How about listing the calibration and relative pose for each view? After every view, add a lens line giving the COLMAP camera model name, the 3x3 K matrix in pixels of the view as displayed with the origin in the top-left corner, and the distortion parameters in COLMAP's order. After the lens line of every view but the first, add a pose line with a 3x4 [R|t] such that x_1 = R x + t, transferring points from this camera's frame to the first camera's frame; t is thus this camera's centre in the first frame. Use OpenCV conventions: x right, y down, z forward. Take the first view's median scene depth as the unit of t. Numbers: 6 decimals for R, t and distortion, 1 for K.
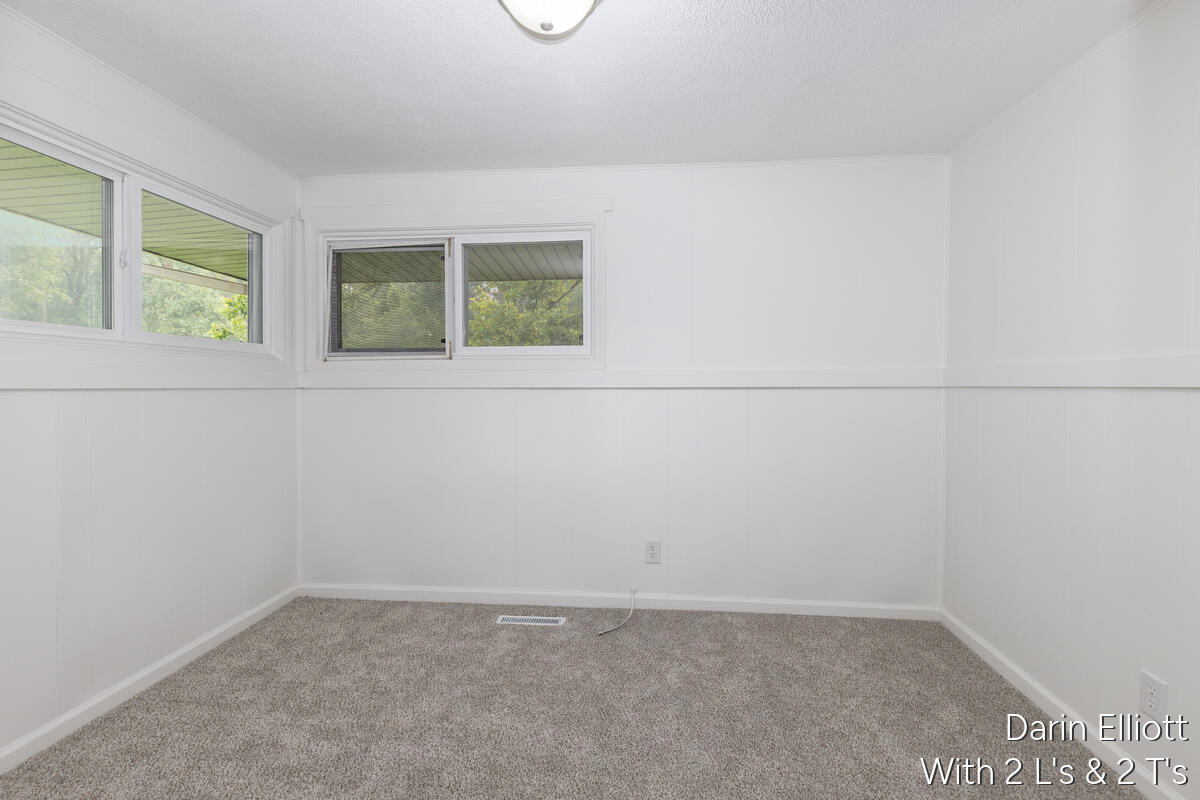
lens RADIAL K [[549.5, 0, 600.0], [0, 549.5, 400.0], [0, 0, 1]] dist [0.002179, 0.000313]
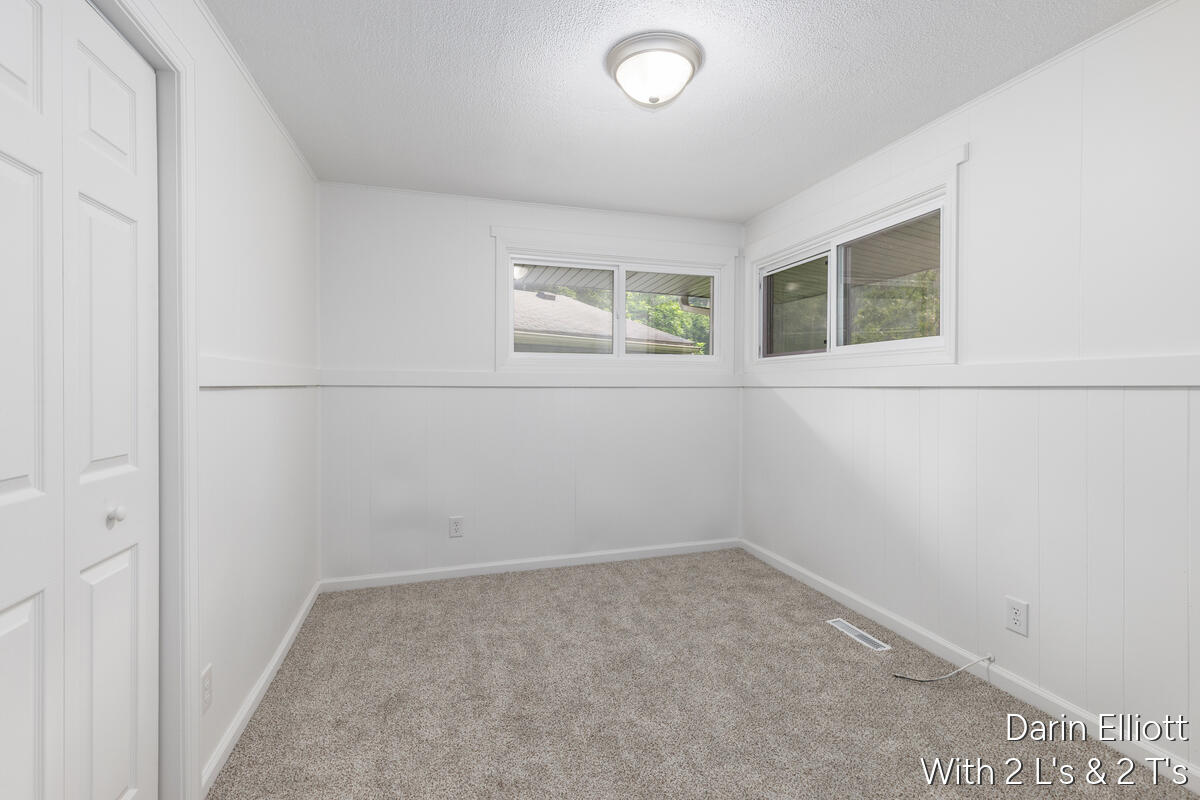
lens RADIAL K [[539.7, 0, 600.0], [0, 539.7, 400.0], [0, 0, 1]] dist [0.001029, 0.000013]
pose [[0.369321, 0.023411, -0.929007, 0.560363], [-0.020955, 0.999638, 0.016860, -0.006101], [0.929066, 0.013241, 0.369678, 0.241370]]
